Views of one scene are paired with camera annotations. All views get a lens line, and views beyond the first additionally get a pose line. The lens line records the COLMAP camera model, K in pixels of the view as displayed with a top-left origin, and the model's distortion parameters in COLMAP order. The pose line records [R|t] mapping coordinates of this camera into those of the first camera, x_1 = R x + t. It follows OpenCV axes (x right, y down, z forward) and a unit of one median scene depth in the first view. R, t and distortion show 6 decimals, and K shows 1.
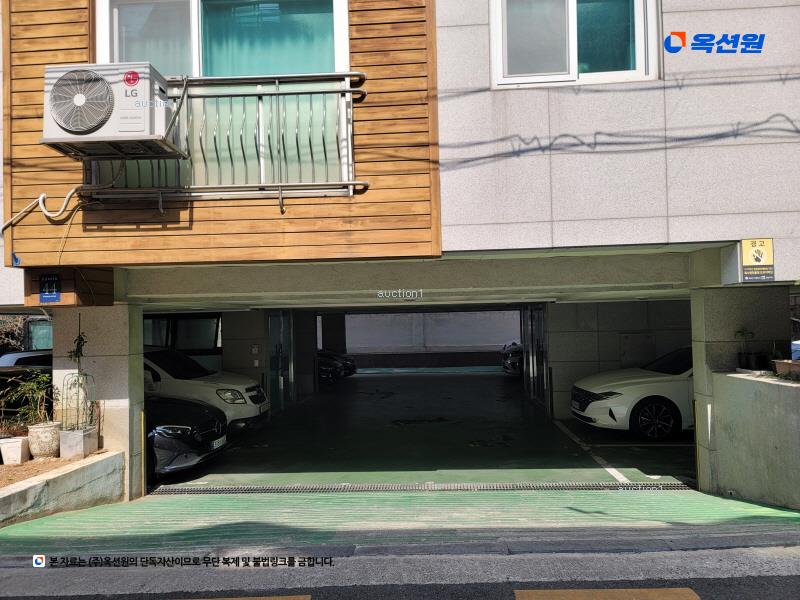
lens RADIAL K [[588.2, 0, 400.0], [0, 588.2, 300.0], [0, 0, 1]] dist [0.108771, -0.101402]
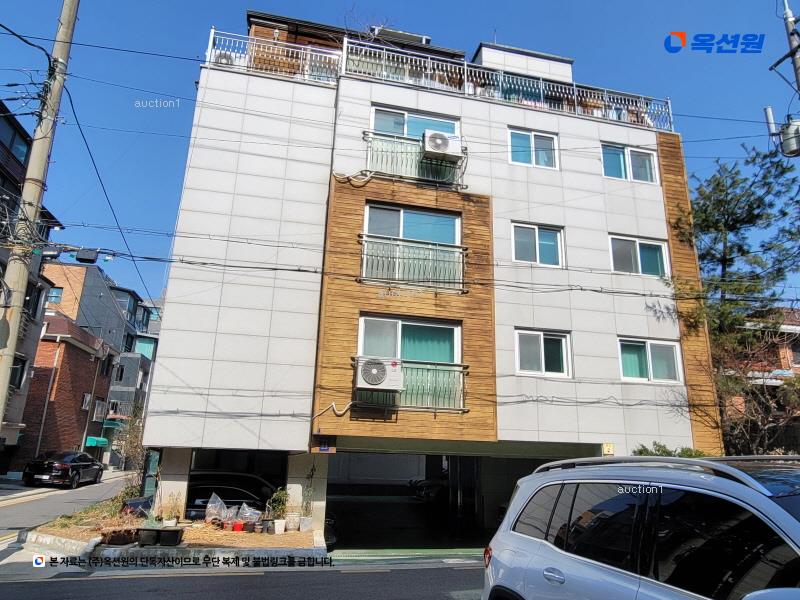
lens RADIAL K [[526.9, 0, 385.3], [0, 526.9, 302.1], [0, 0, 1]] dist [-0.004818, -0.001493]
pose [[0.963126, 0.124607, 0.238455, -0.951668], [-0.062648, 0.965790, -0.251643, -0.055742], [-0.261654, 0.227425, 0.937985, -1.026787]]
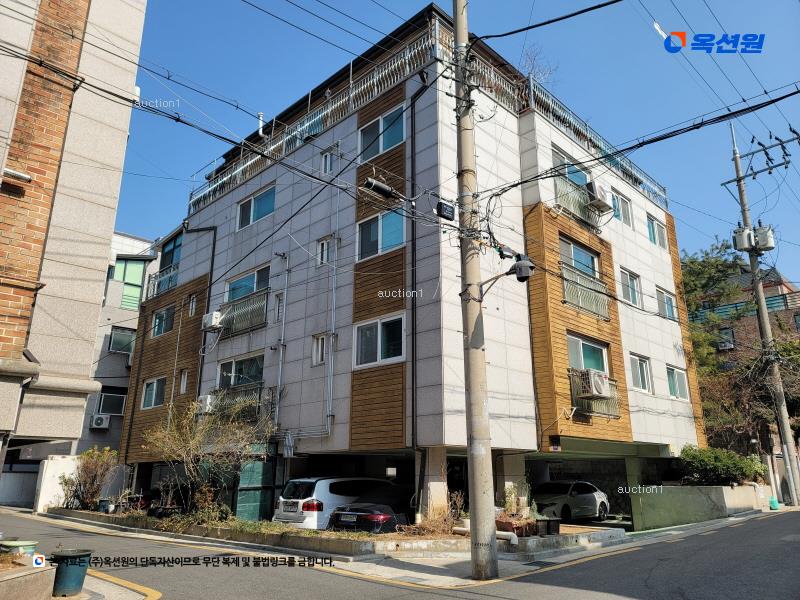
lens RADIAL K [[588.2, 0, 400.0], [0, 588.2, 300.0], [0, 0, 1]] dist [0.108771, -0.101402]
pose [[0.654151, 0.235476, 0.718775, -3.109596], [-0.035772, 0.958872, -0.281577, 0.133726], [-0.755518, 0.158482, 0.635670, -0.178742]]
